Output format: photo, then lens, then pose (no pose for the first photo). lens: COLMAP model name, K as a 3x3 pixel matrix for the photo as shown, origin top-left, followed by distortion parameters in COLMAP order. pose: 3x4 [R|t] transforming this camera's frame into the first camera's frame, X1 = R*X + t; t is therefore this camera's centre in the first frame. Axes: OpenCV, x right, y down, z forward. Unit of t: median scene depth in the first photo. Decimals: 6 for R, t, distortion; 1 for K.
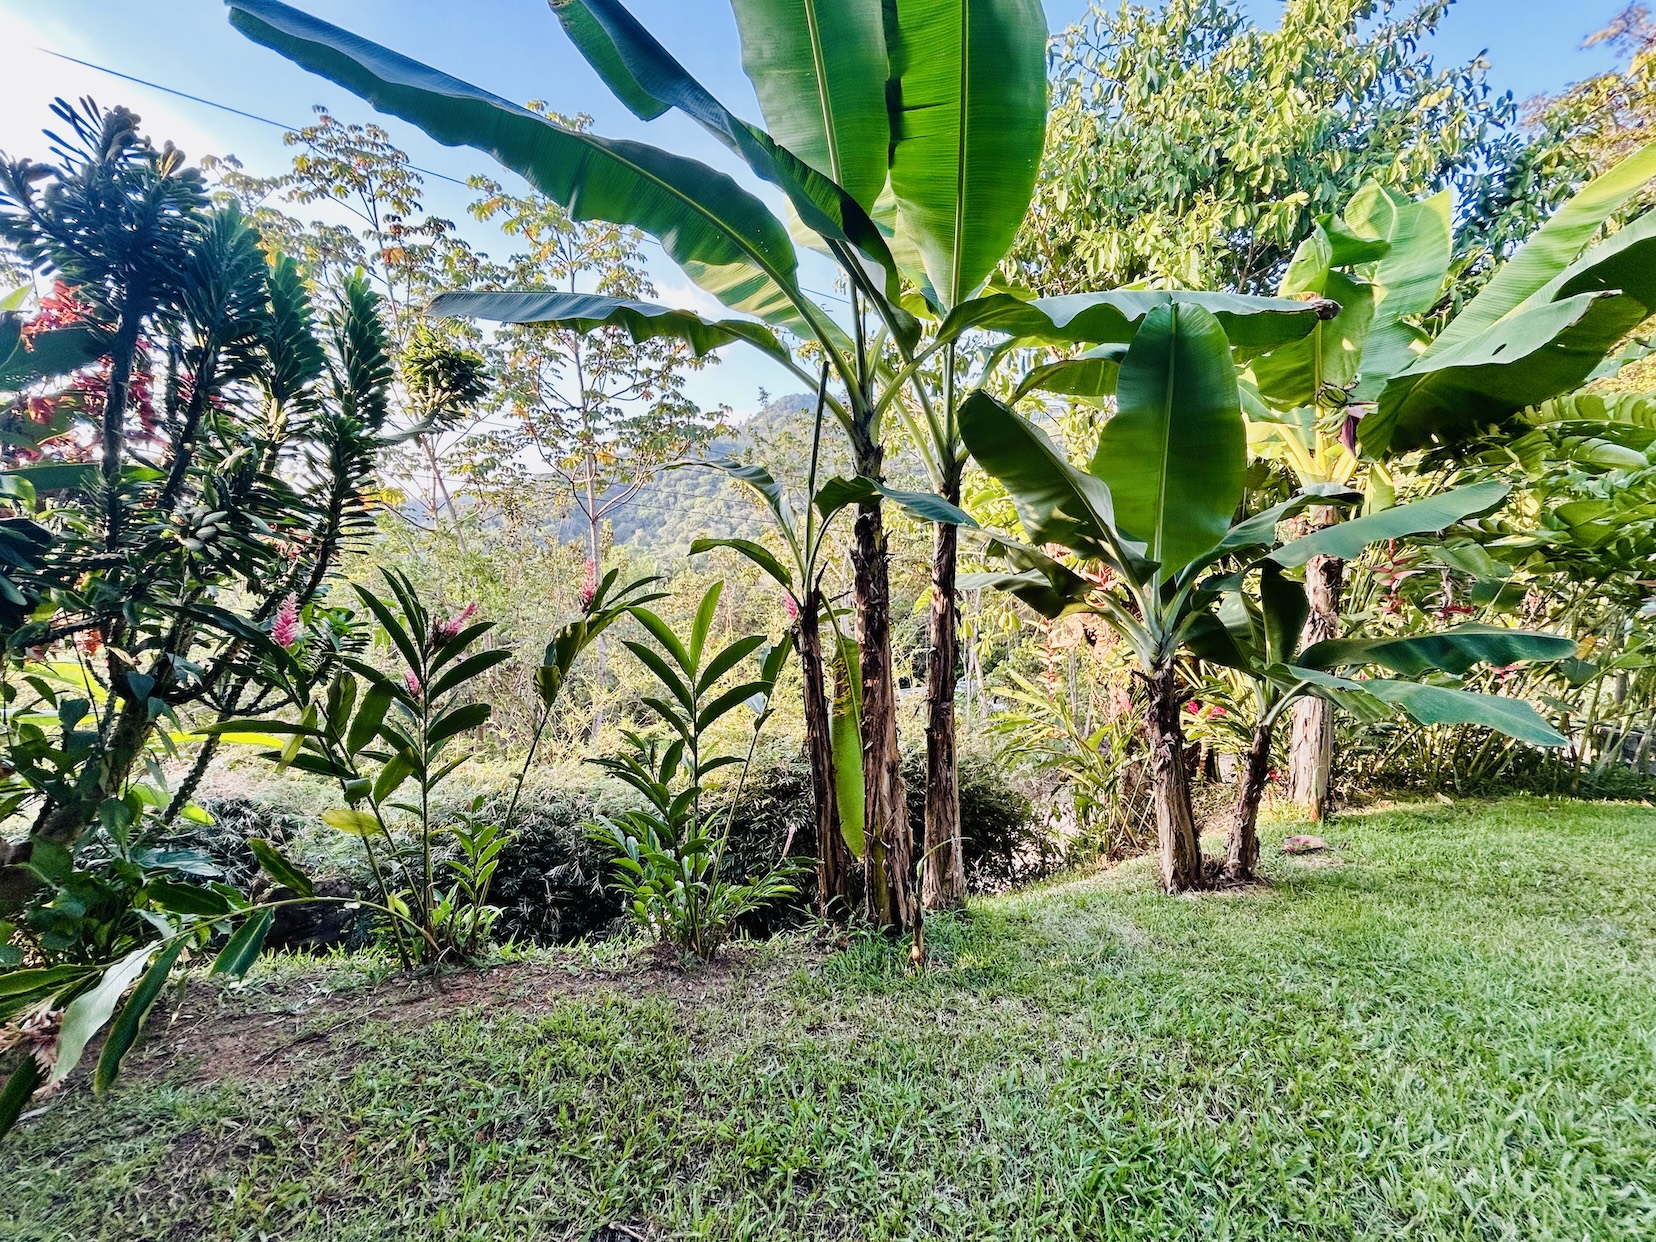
lens RADIAL K [[676.2, 0, 821.2], [0, 676.2, 615.0], [0, 0, 1]] dist [0.002672, 0.000263]
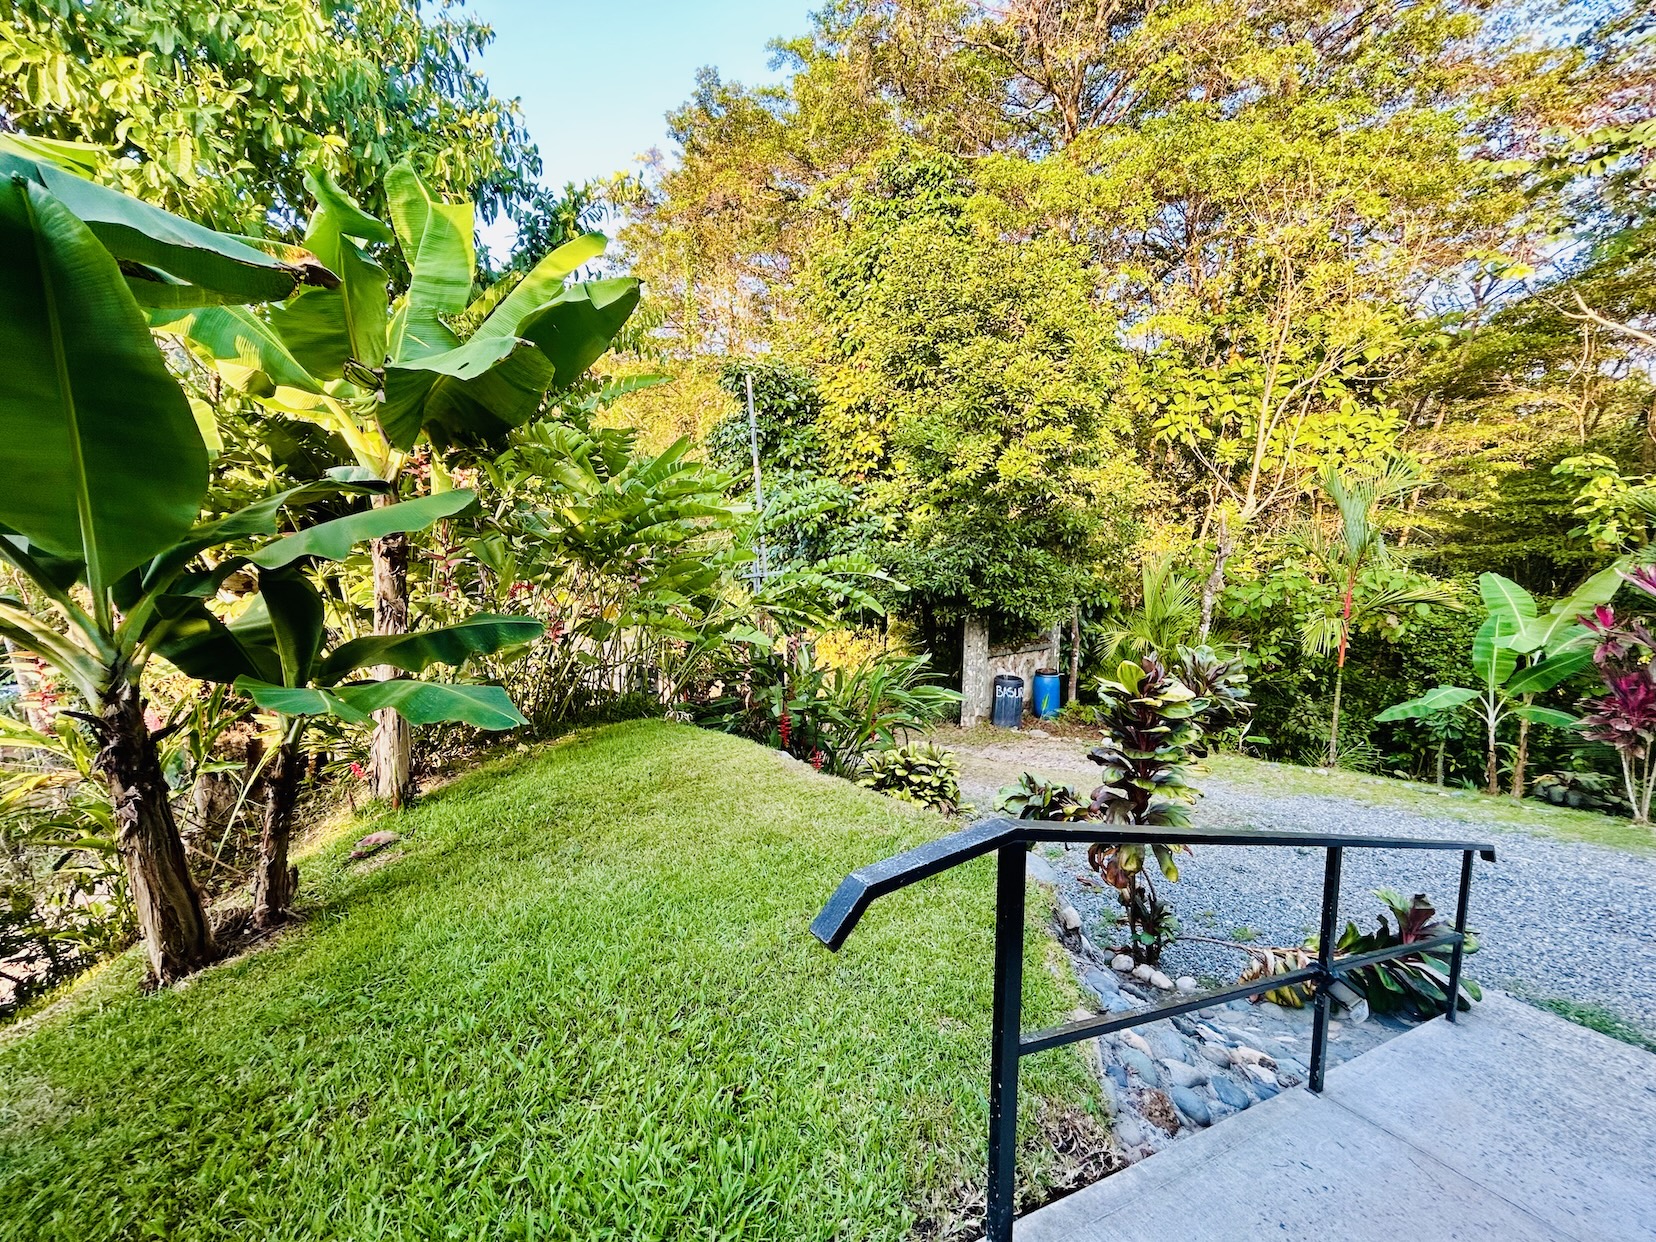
lens RADIAL K [[676.2, 0, 821.2], [0, 676.2, 615.0], [0, 0, 1]] dist [0.002672, 0.000263]
pose [[0.478862, -0.073288, 0.874826, 0.227225], [0.018429, 0.997129, 0.073446, -0.051907], [-0.877697, -0.019049, 0.478837, -0.017282]]
